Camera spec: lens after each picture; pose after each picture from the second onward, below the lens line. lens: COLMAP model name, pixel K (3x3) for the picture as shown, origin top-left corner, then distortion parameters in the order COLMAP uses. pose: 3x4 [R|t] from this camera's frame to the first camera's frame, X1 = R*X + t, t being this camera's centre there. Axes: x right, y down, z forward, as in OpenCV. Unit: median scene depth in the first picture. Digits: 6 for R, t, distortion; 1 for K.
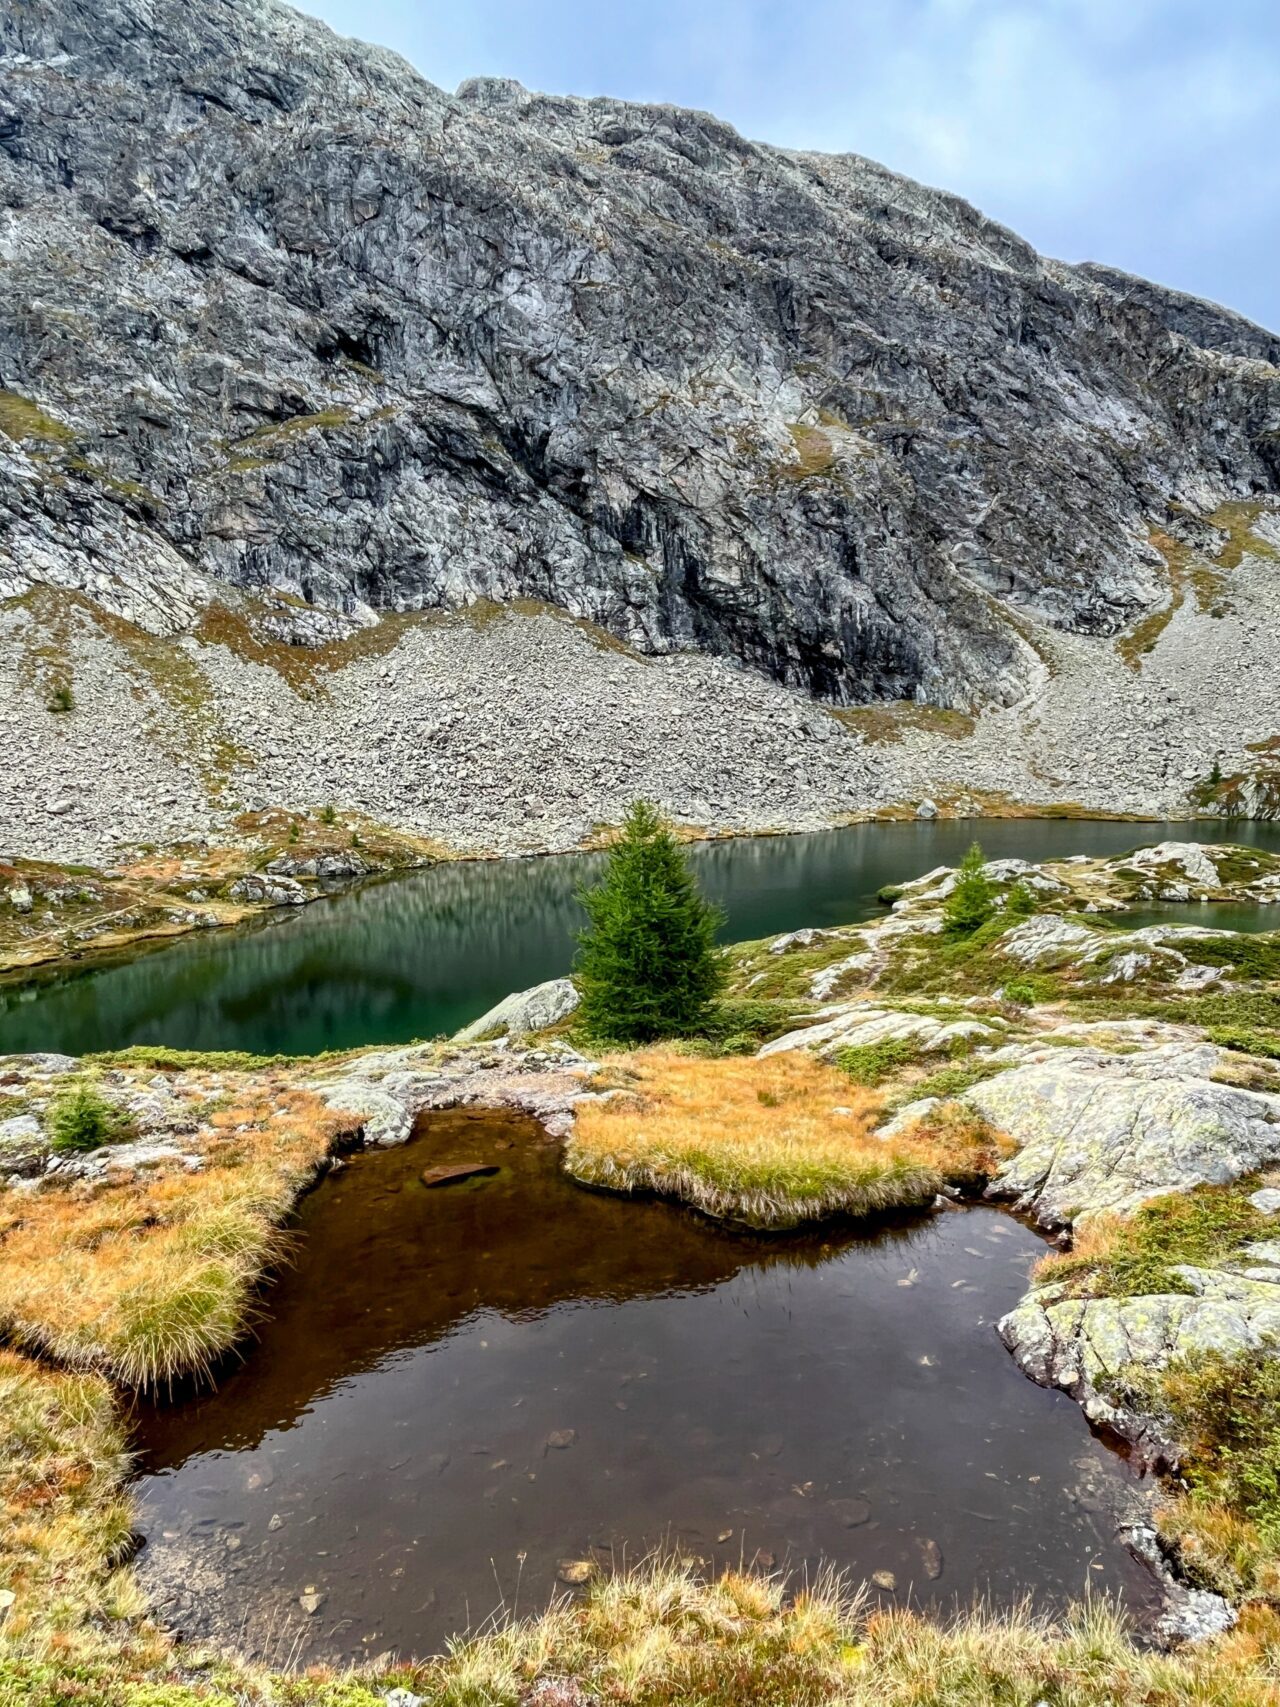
lens RADIAL K [[1144.5, 0, 669.9], [0, 1144.5, 863.3], [0, 0, 1]] dist [0.016666, -0.031865]
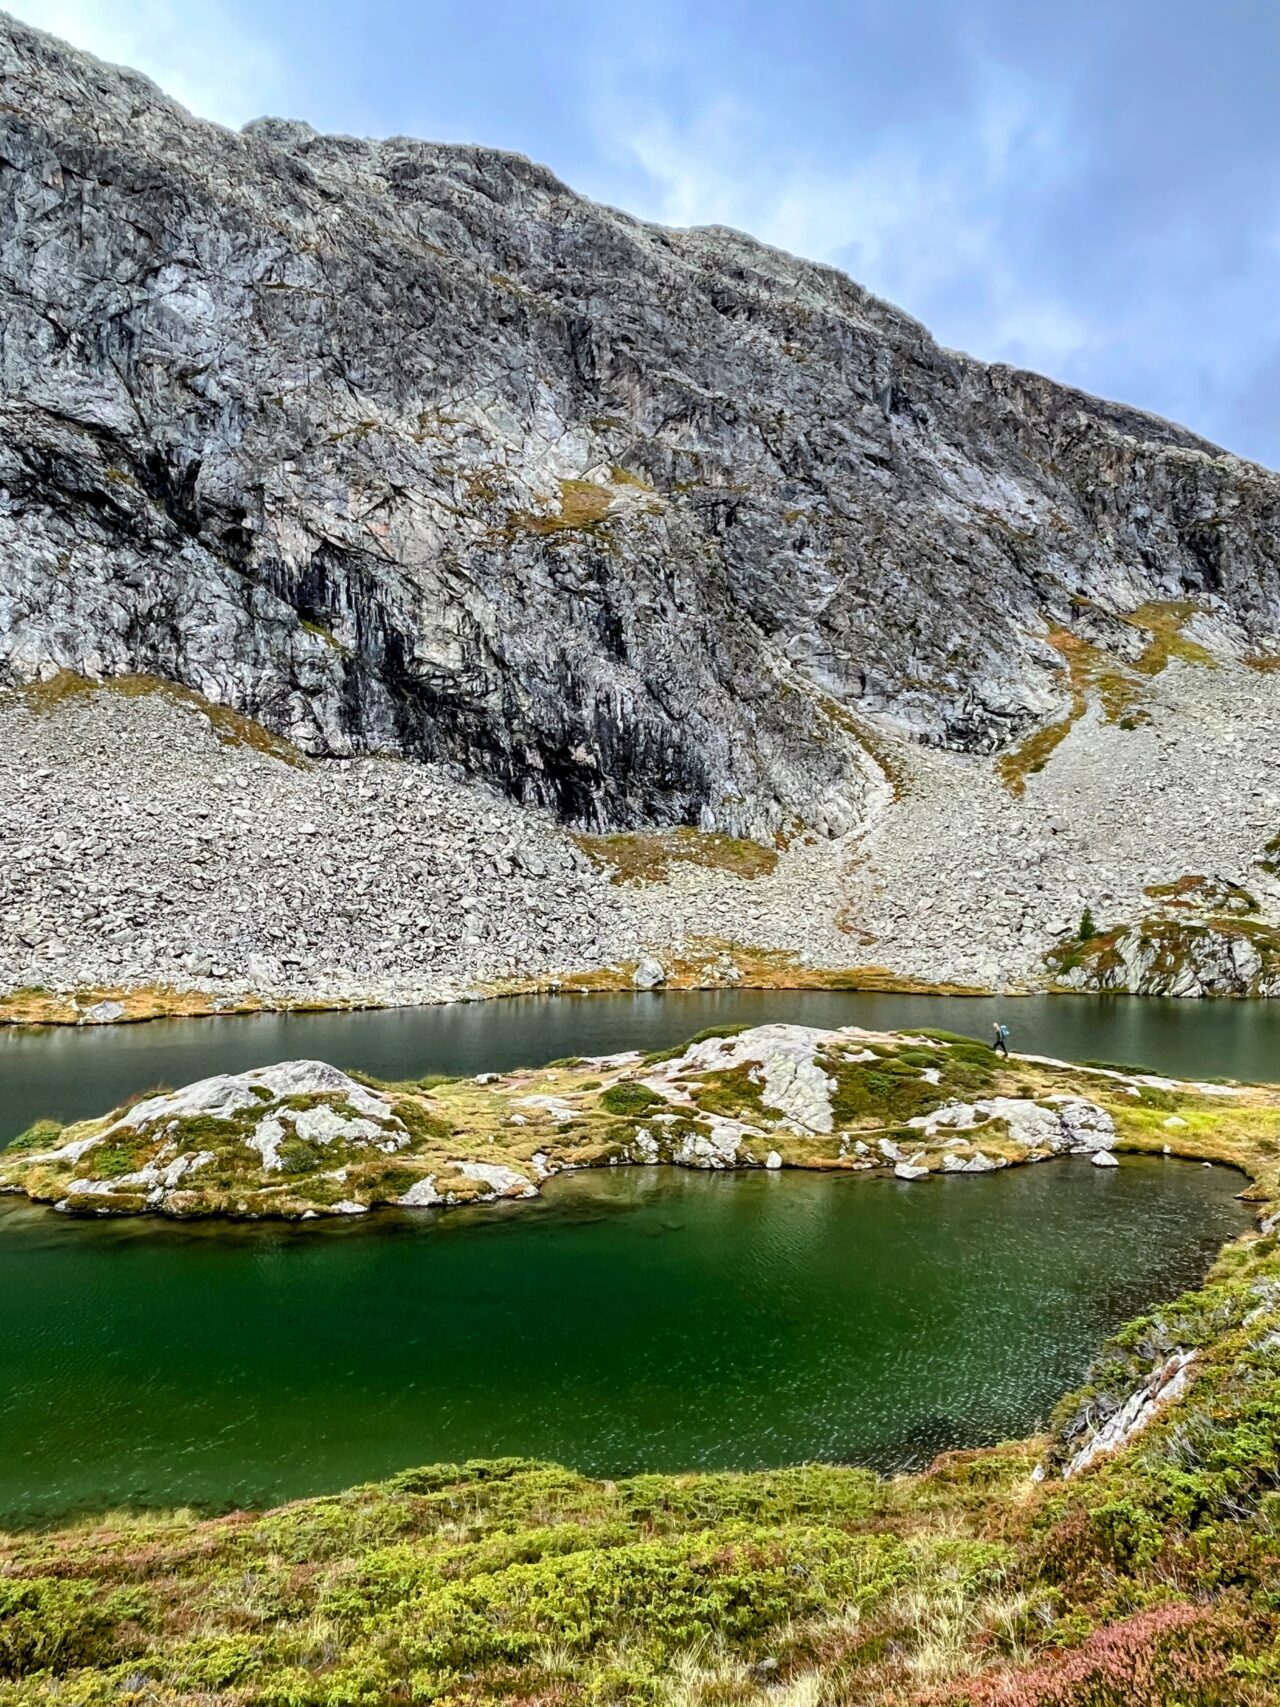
lens RADIAL K [[1278.8, 0, 640.0], [0, 1278.8, 853.5], [0, 0, 1]] dist [0.003867, -0.013164]
pose [[0.999806, 0.011471, 0.015996, 0.162252], [-0.008894, 0.988222, -0.152766, -0.003174], [-0.017560, 0.152594, 0.988133, 0.211766]]
